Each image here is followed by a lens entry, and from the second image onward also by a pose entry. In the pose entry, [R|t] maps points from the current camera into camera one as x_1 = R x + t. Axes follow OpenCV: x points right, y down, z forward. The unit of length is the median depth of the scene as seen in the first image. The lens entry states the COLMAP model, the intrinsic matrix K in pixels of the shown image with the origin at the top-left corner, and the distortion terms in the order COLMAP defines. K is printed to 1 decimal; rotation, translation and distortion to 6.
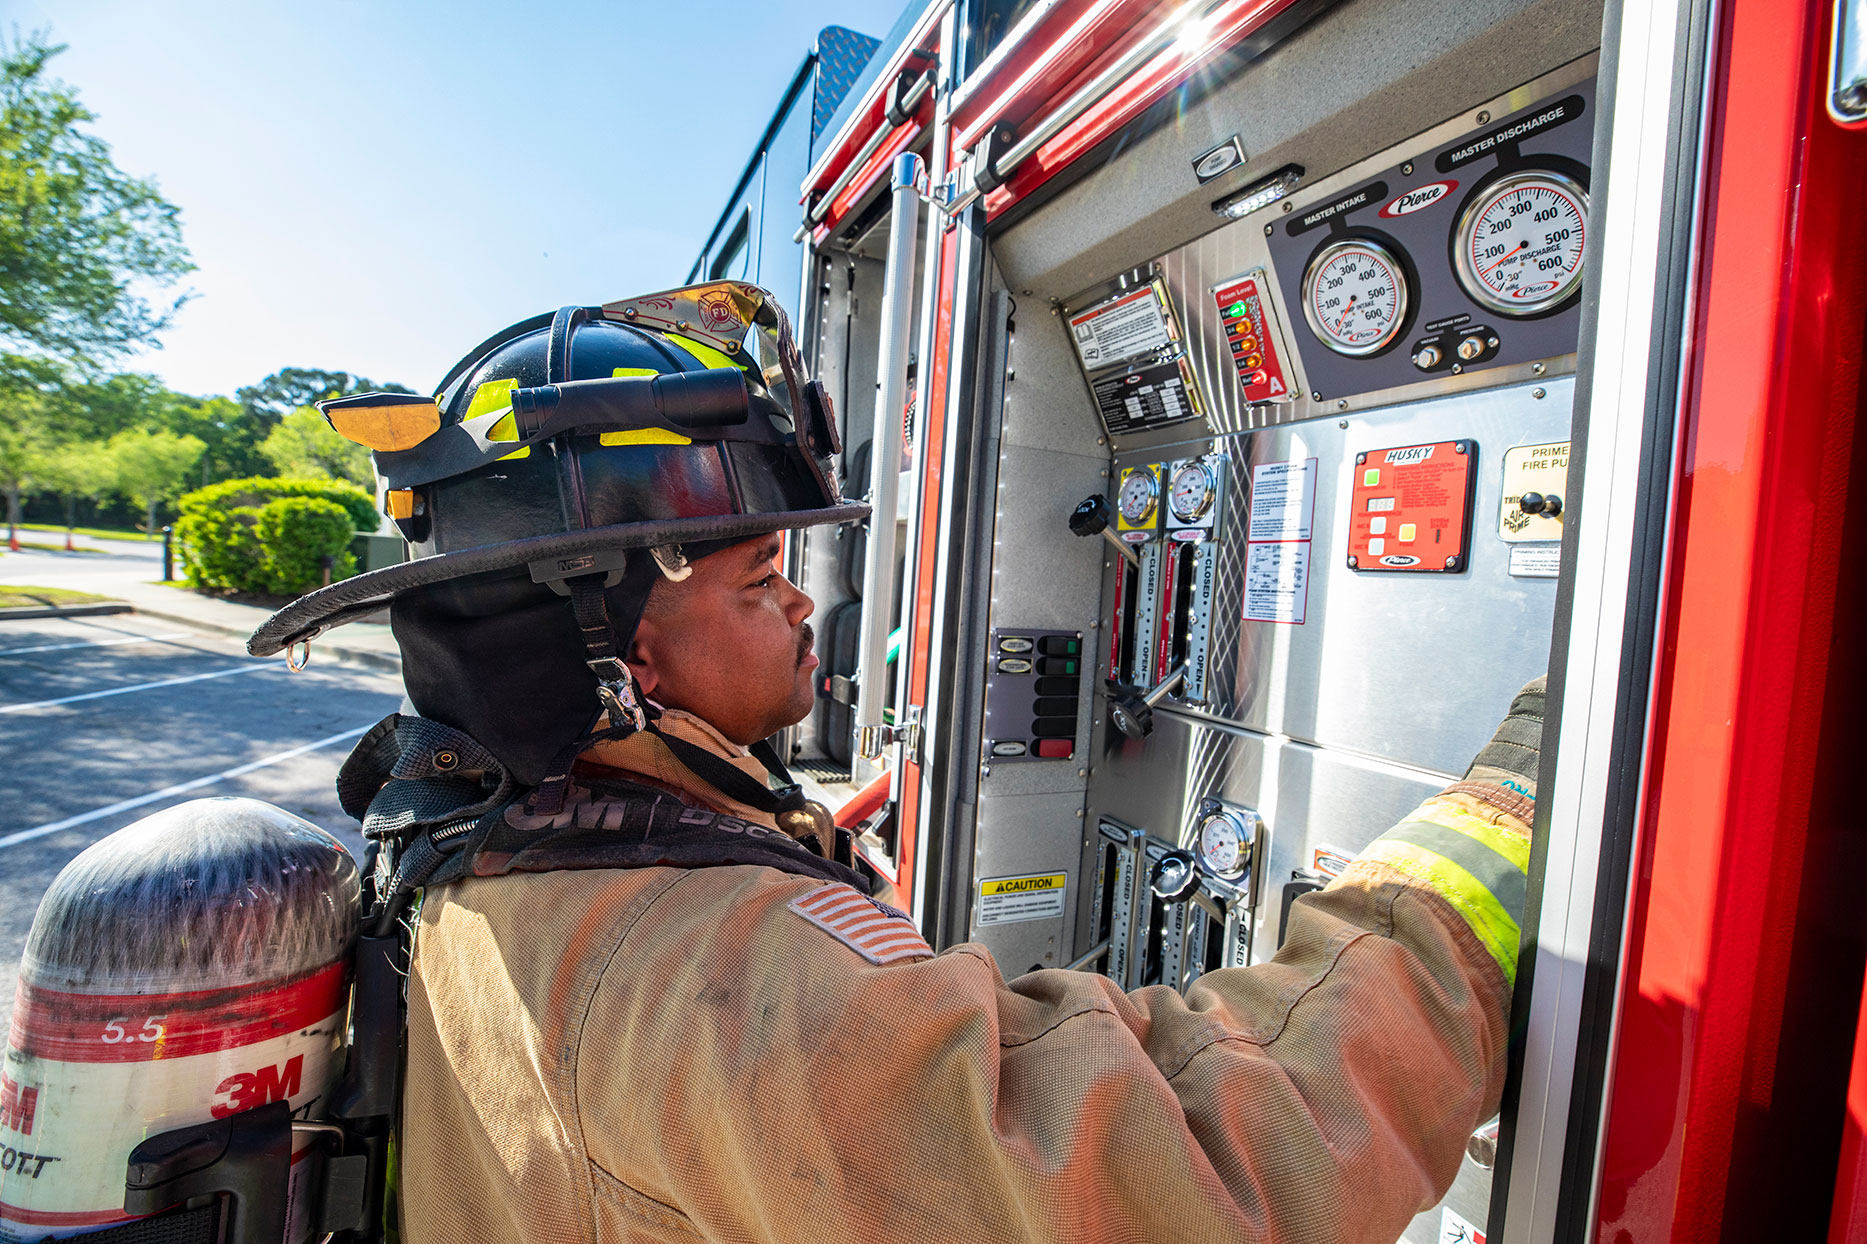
lens RADIAL K [[831.4, 0, 930.0], [0, 831.4, 615.7], [0, 0, 1]] dist [-0.000751, -0.000004]
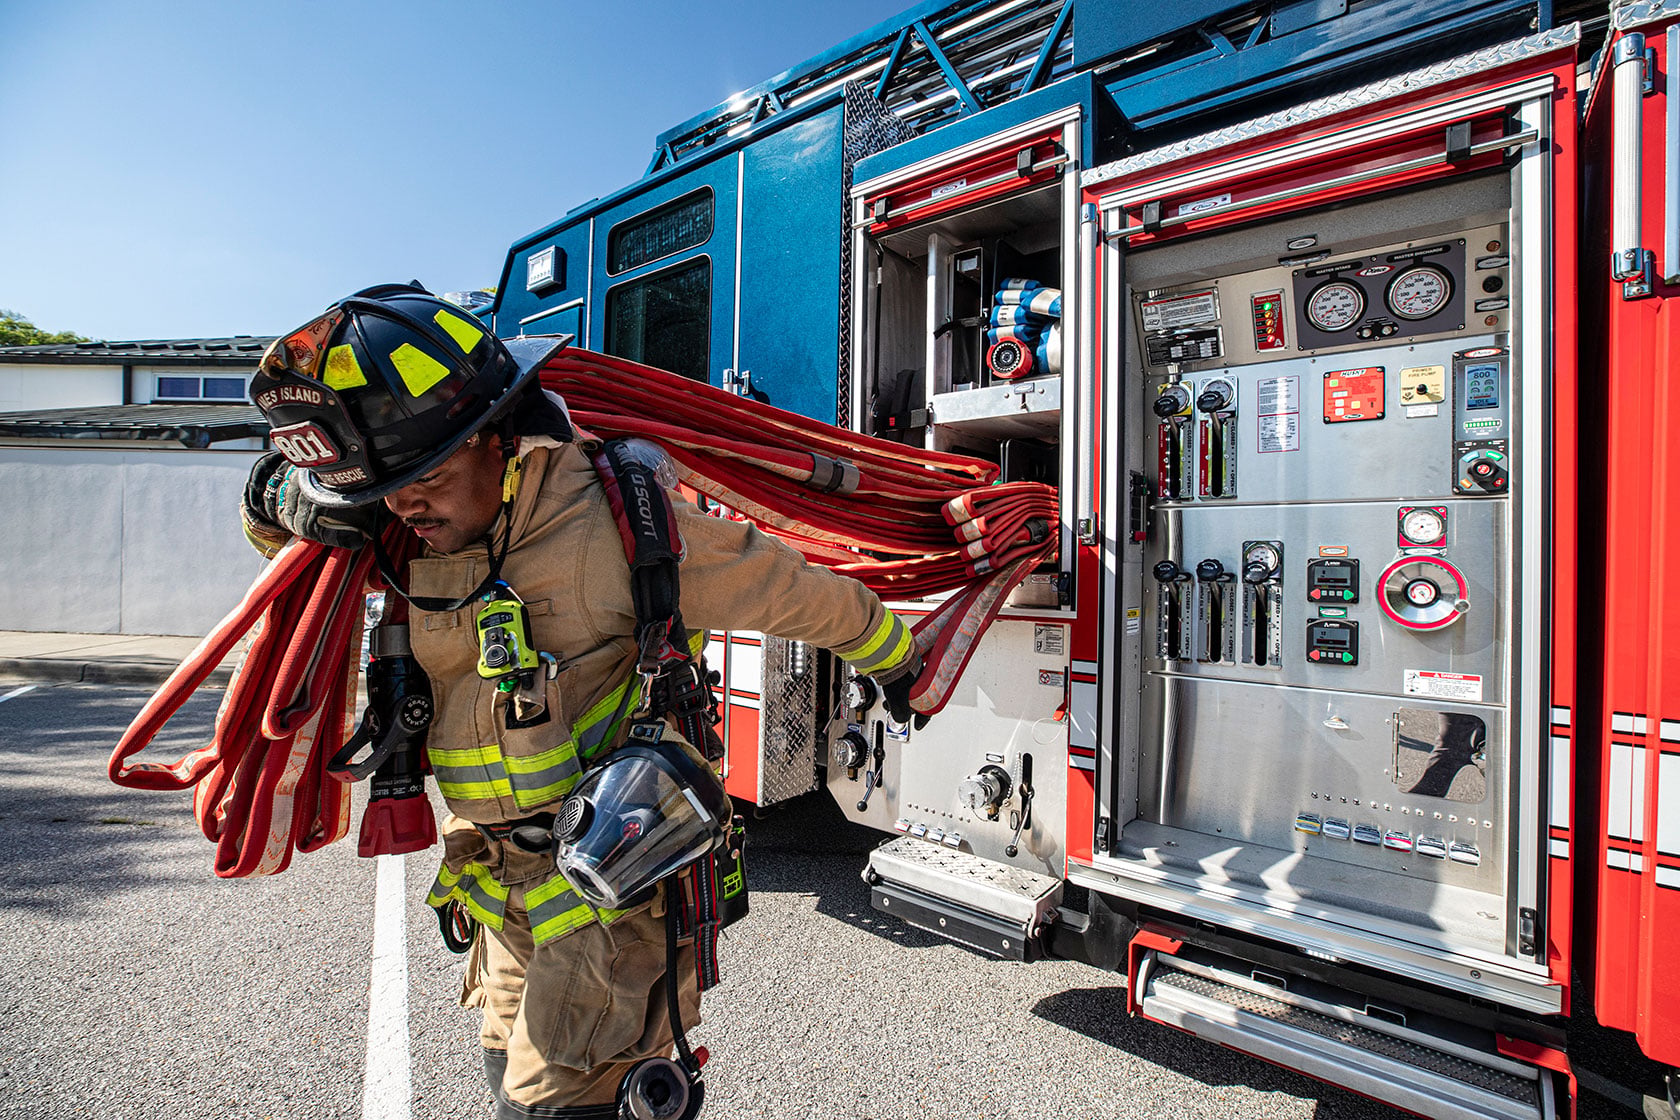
lens RADIAL K [[748.1, 0, 840.1], [0, 748.1, 559.4], [0, 0, 1]] dist [-0.000751, -0.000004]
pose [[0.883910, -0.067344, 0.462782, -1.828258], [0.072301, 0.997358, 0.007043, 0.230077], [-0.462034, 0.027234, 0.886444, -0.235954]]
